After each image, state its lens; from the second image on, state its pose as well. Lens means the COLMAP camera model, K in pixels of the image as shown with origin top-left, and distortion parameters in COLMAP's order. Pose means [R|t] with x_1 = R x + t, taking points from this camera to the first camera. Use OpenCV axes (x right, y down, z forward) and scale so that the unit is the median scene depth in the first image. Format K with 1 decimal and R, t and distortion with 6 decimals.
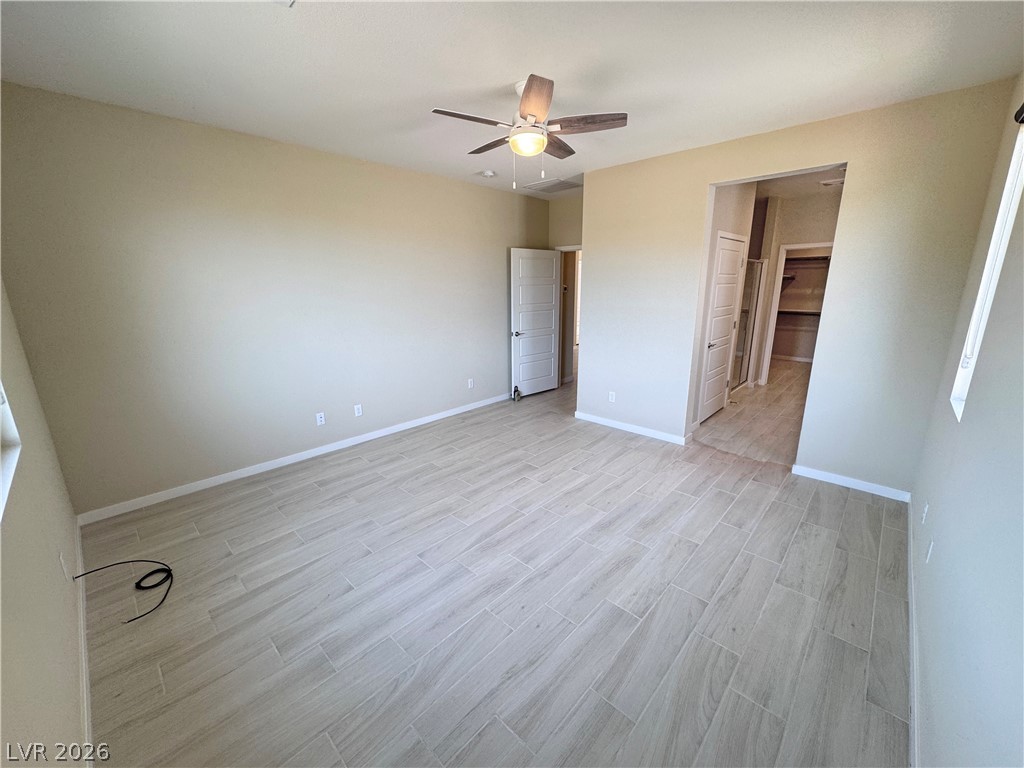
lens RADIAL K [[407.1, 0, 512.0], [0, 407.1, 384.0], [0, 0, 1]] dist [-0.000424, -0.000529]
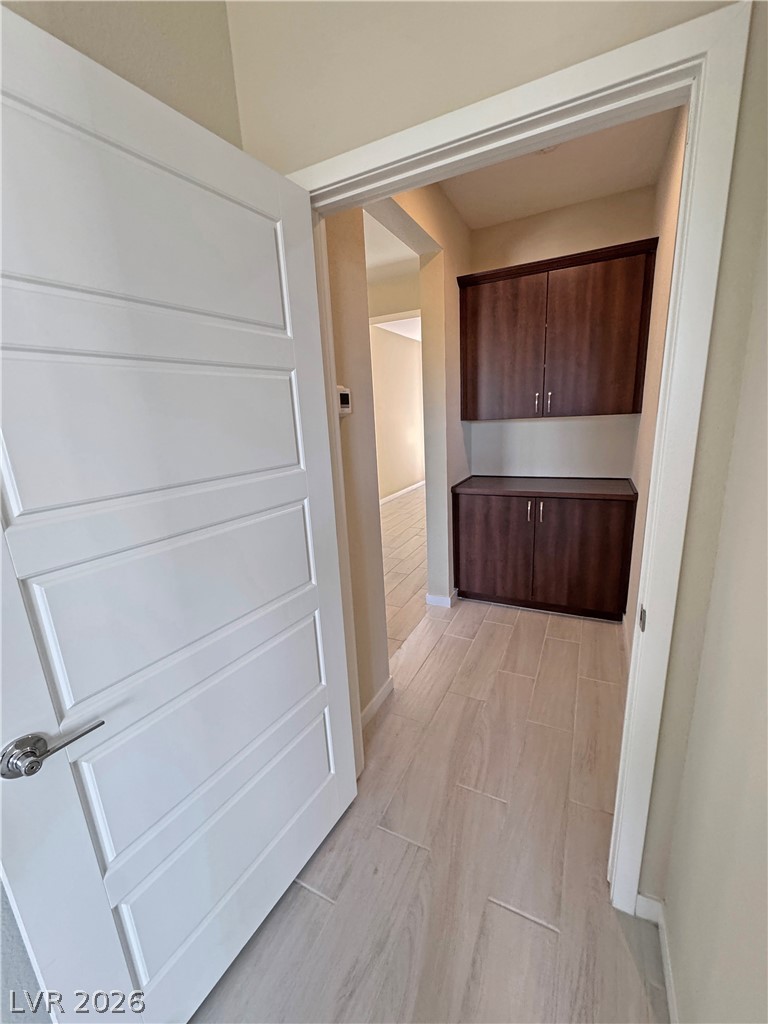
lens RADIAL K [[407.1, 0, 384.0], [0, 407.1, 512.0], [0, 0, 1]] dist [-0.000424, -0.000529]
pose [[0.958384, -0.105306, 0.265350, 0.157686], [0.111322, 0.993755, -0.007689, -0.316641], [-0.262883, 0.036908, 0.964122, 1.481119]]
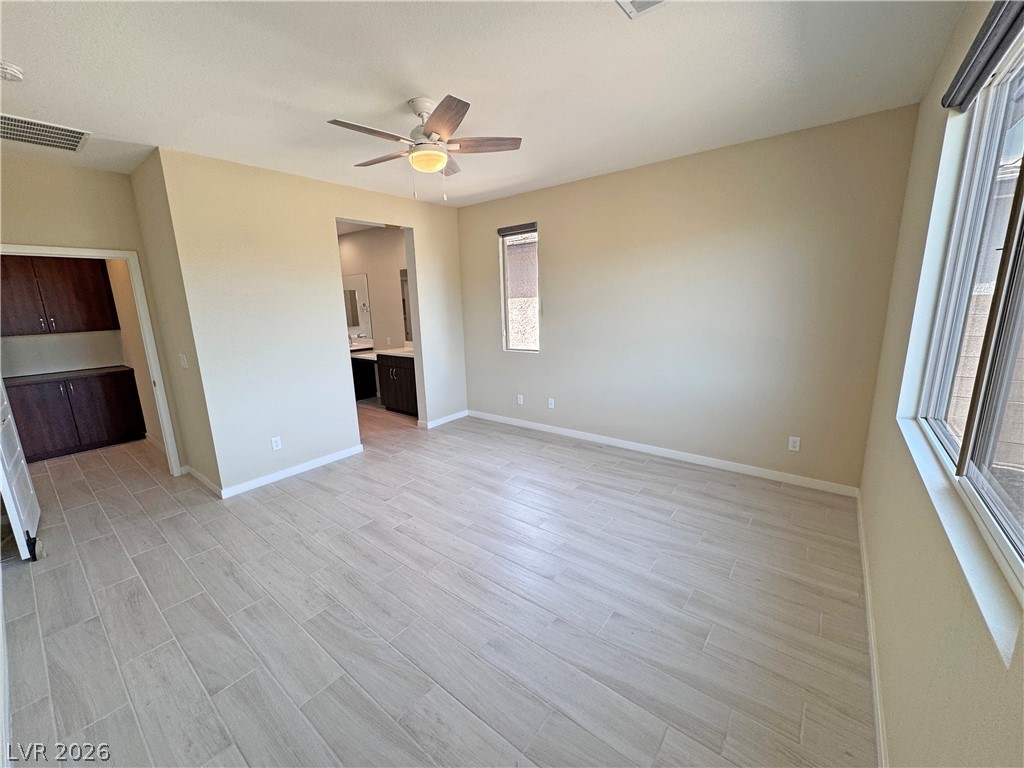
lens RADIAL K [[407.1, 0, 512.0], [0, 407.1, 384.0], [0, 0, 1]] dist [-0.000424, -0.000529]
pose [[-0.083023, -0.195945, 0.977094, -0.825386], [0.274440, 0.938071, 0.211438, -0.179119], [-0.958014, 0.285708, -0.024106, 0.763569]]
